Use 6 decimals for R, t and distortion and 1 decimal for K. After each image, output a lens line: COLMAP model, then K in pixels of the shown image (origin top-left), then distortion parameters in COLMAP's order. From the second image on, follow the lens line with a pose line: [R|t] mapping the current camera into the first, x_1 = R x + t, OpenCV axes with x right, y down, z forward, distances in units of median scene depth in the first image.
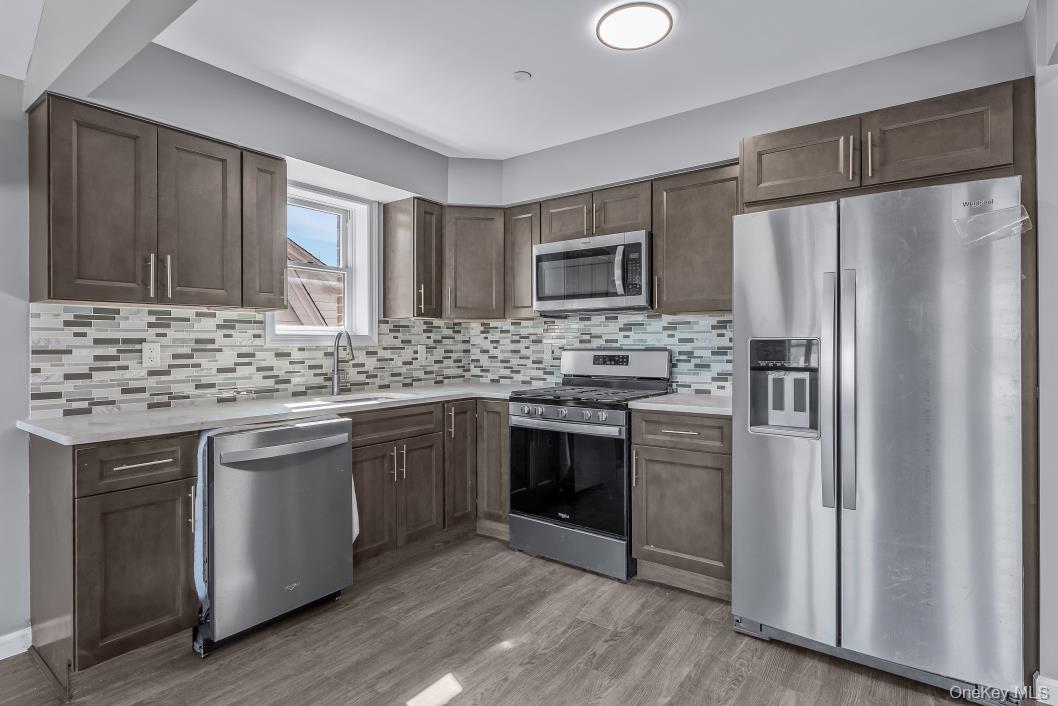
lens RADIAL K [[539.4, 0, 538.7], [0, 539.4, 349.7], [0, 0, 1]] dist [-0.002016, -0.000557]
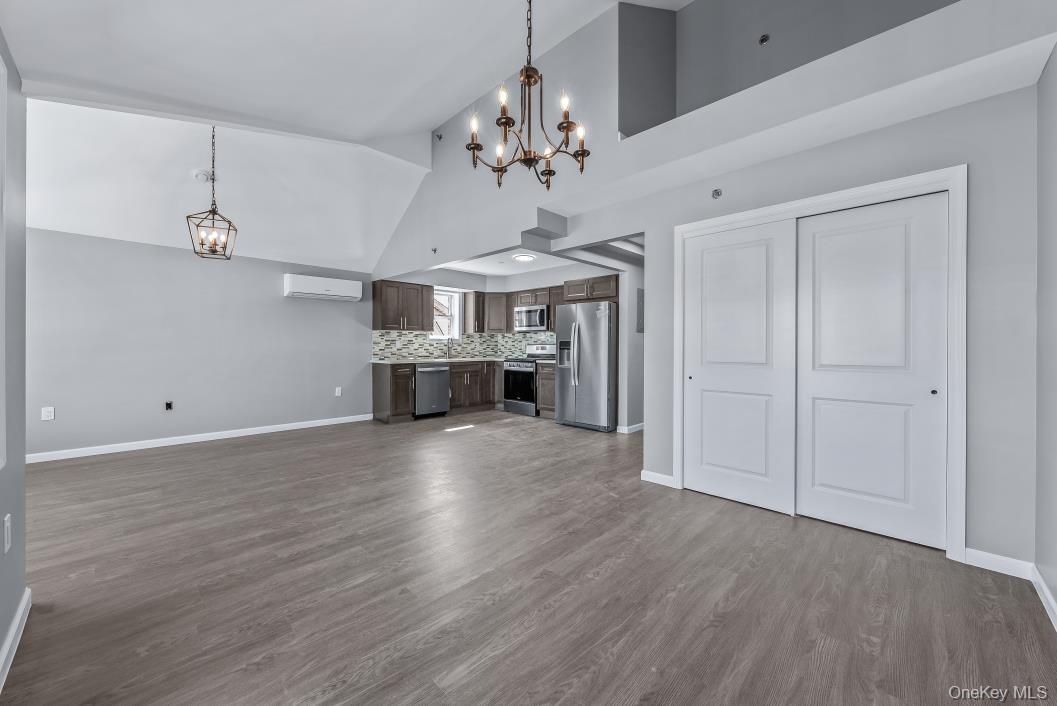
lens RADIAL K [[379.0, 0, 525.3], [0, 379.0, 349.1], [0, 0, 1]] dist [0.001167, 0.000113]
pose [[0.988539, 0.007247, -0.150793, 0.413461], [-0.007274, 0.999973, 0.000375, 0.028678], [0.150792, 0.000726, 0.988565, -1.145611]]
